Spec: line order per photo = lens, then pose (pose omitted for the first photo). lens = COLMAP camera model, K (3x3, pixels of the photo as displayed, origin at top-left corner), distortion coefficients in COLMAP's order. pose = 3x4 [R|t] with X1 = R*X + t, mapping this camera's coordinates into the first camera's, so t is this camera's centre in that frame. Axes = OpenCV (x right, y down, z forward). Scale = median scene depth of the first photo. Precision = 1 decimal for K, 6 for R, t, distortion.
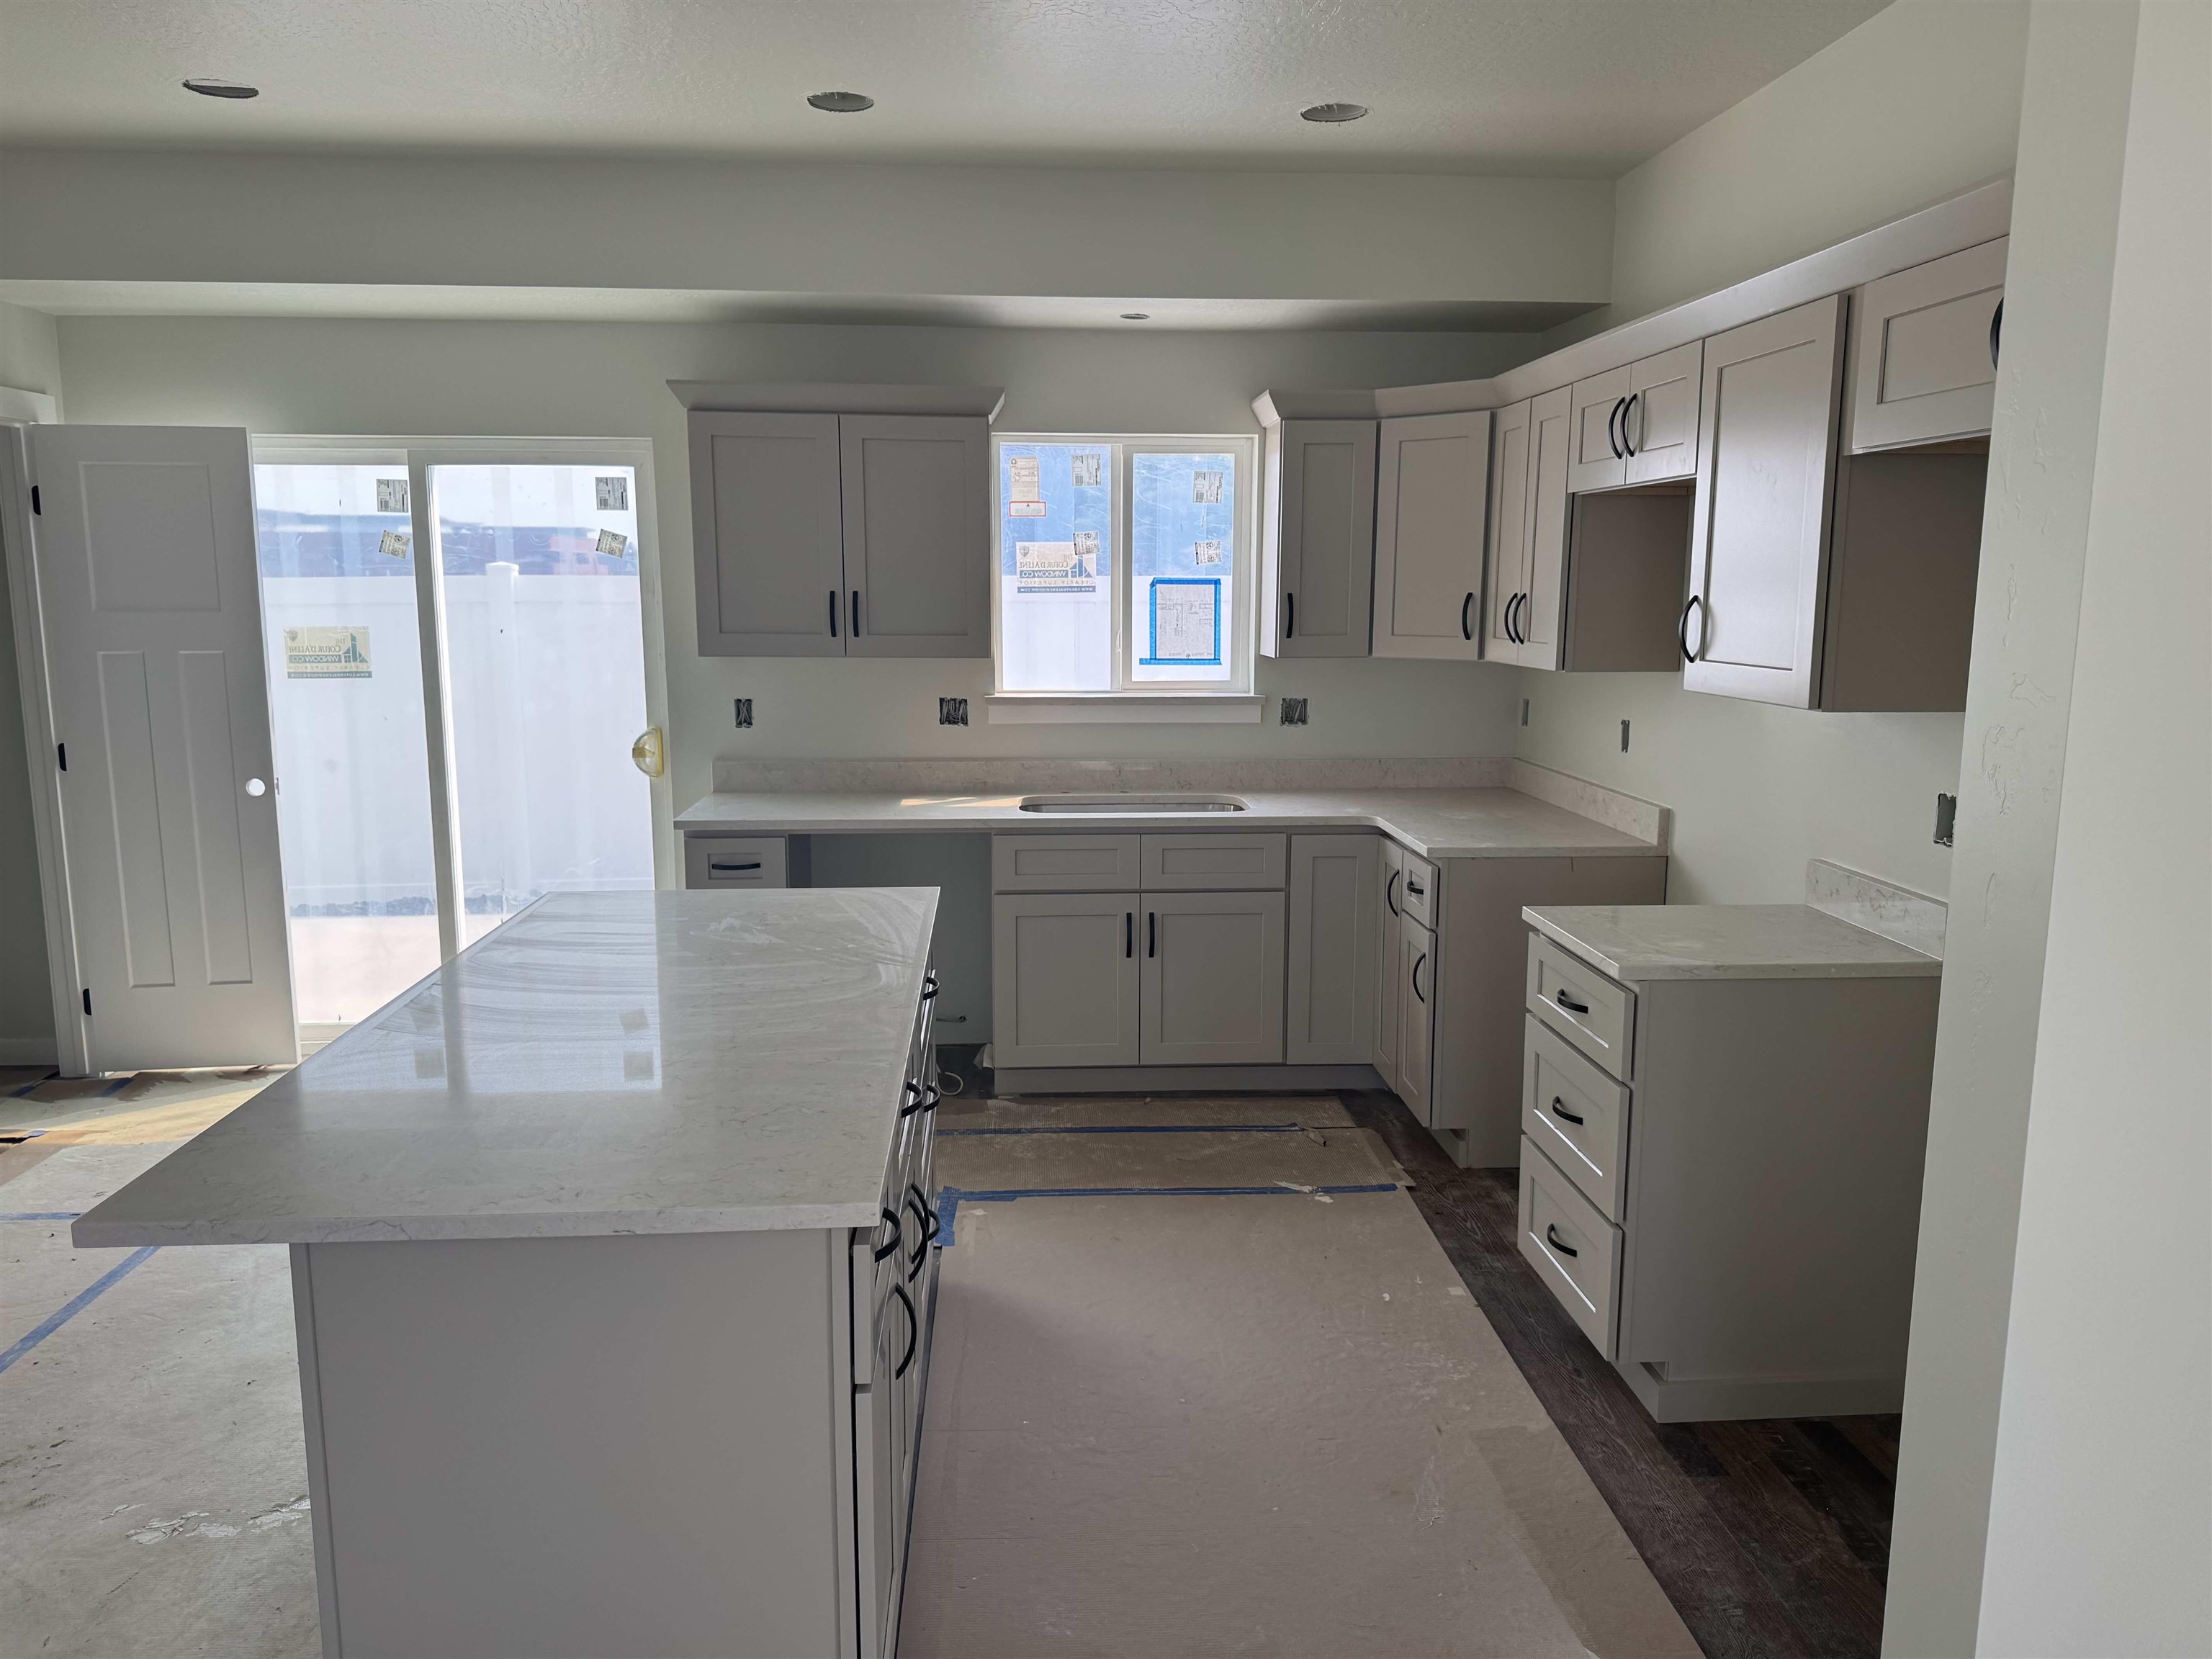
lens RADIAL K [[1523.0, 0, 1099.6], [0, 1523.0, 830.9], [0, 0, 1]] dist [0.138496, -0.235588]
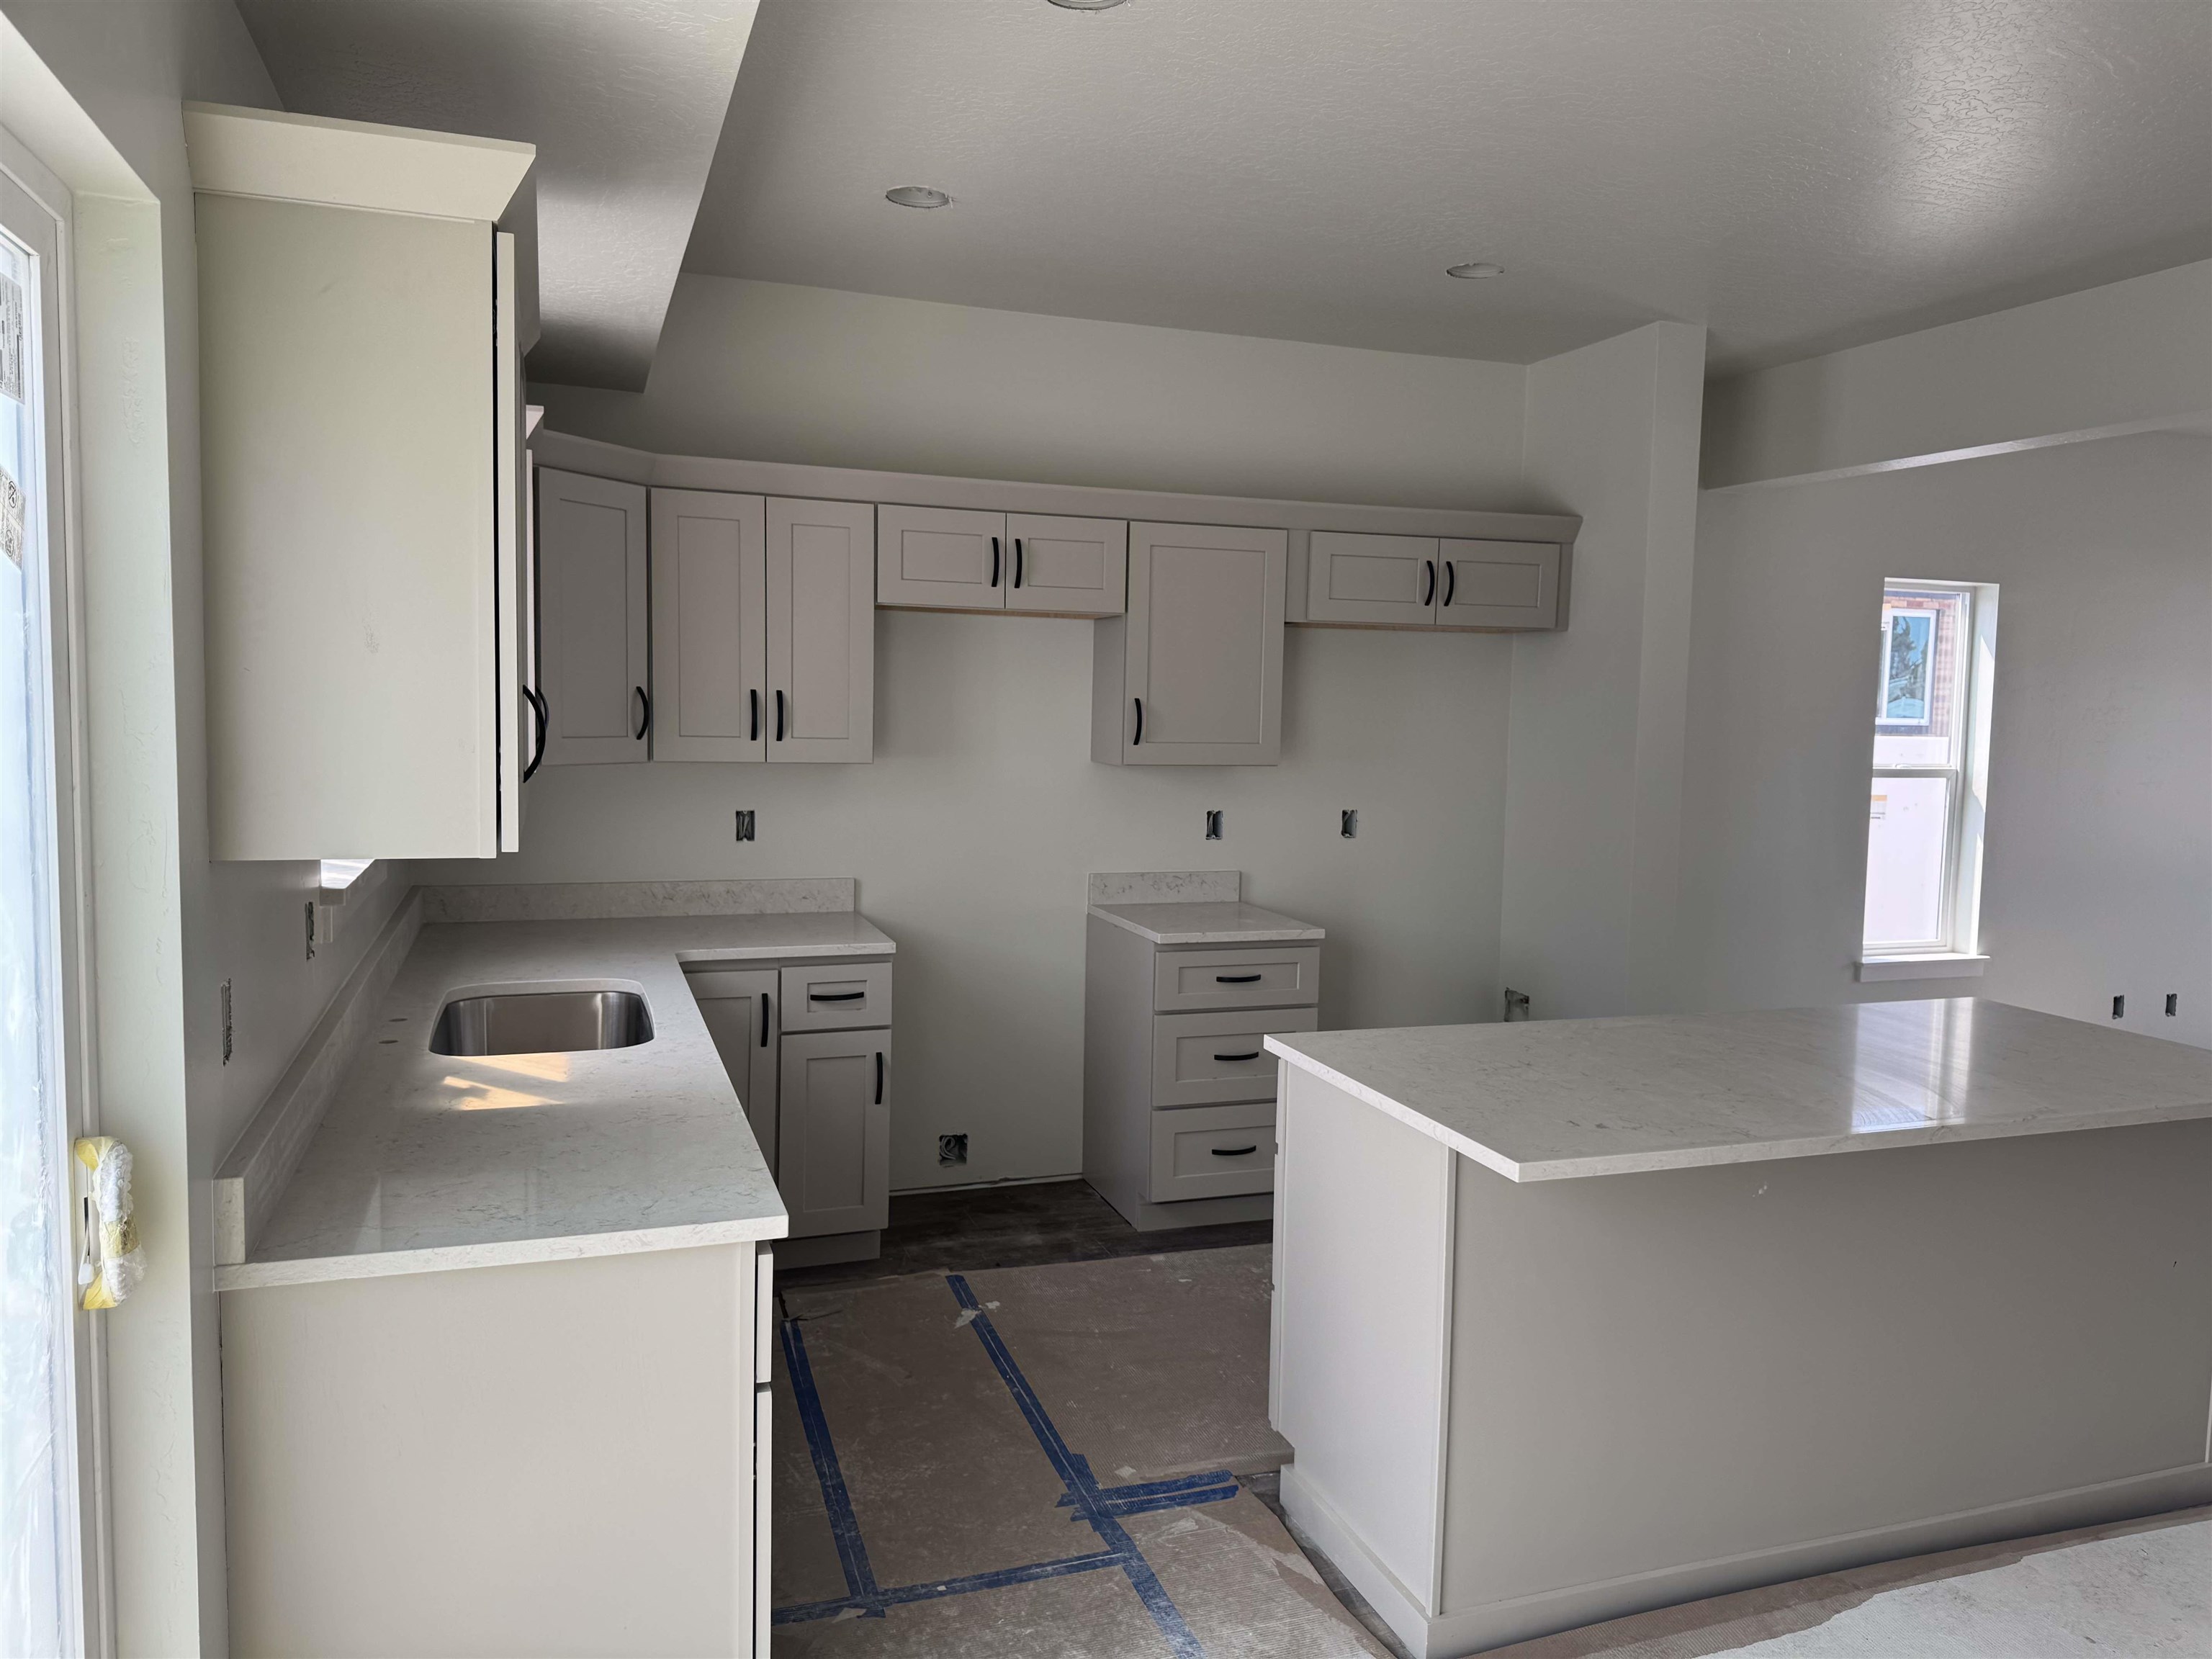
lens RADIAL K [[1523.0, 0, 1099.6], [0, 1523.0, 830.9], [0, 0, 1]] dist [0.138496, -0.235588]
pose [[-0.257490, -0.089109, 0.962163, -0.623390], [0.134392, 0.982758, 0.126982, -0.136881], [-0.956890, 0.162004, -0.241075, 0.885871]]
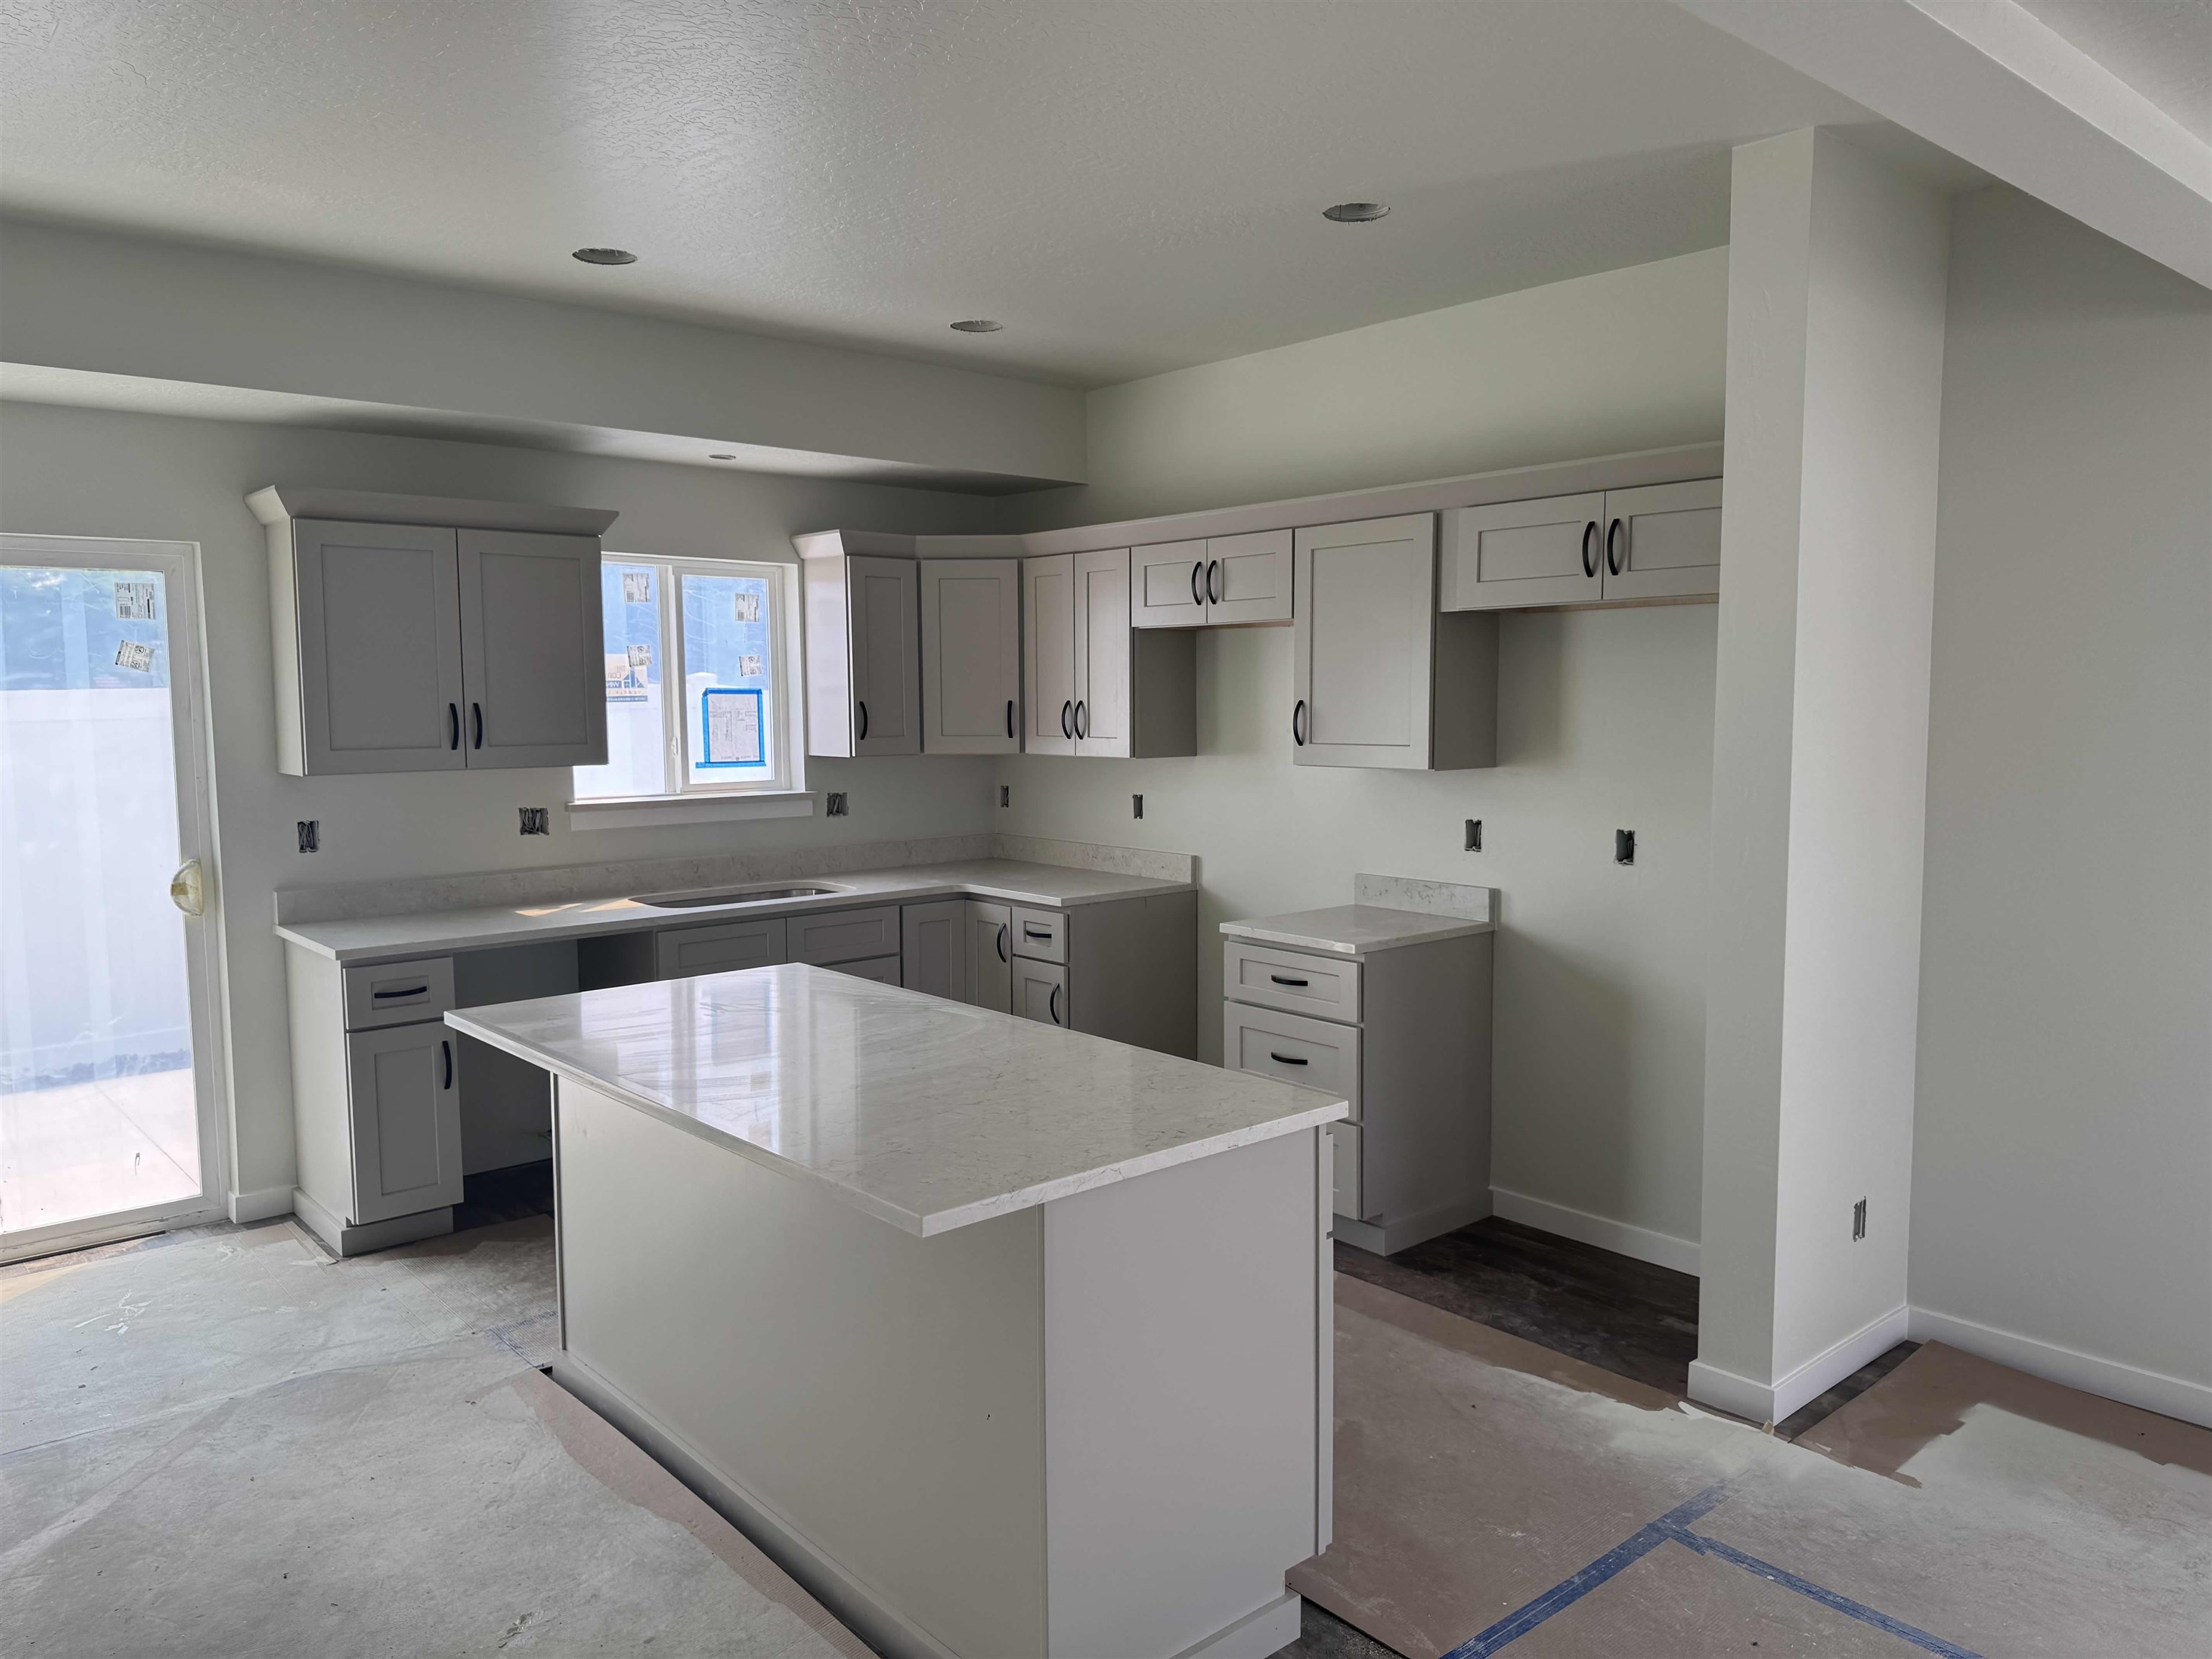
lens RADIAL K [[1523.0, 0, 1099.6], [0, 1523.0, 830.9], [0, 0, 1]] dist [0.138496, -0.235588]
pose [[0.799246, -0.062215, 0.597775, -0.410390], [0.103900, 0.993955, -0.035470, 0.002334], [-0.591955, 0.090458, 0.800879, -0.026964]]
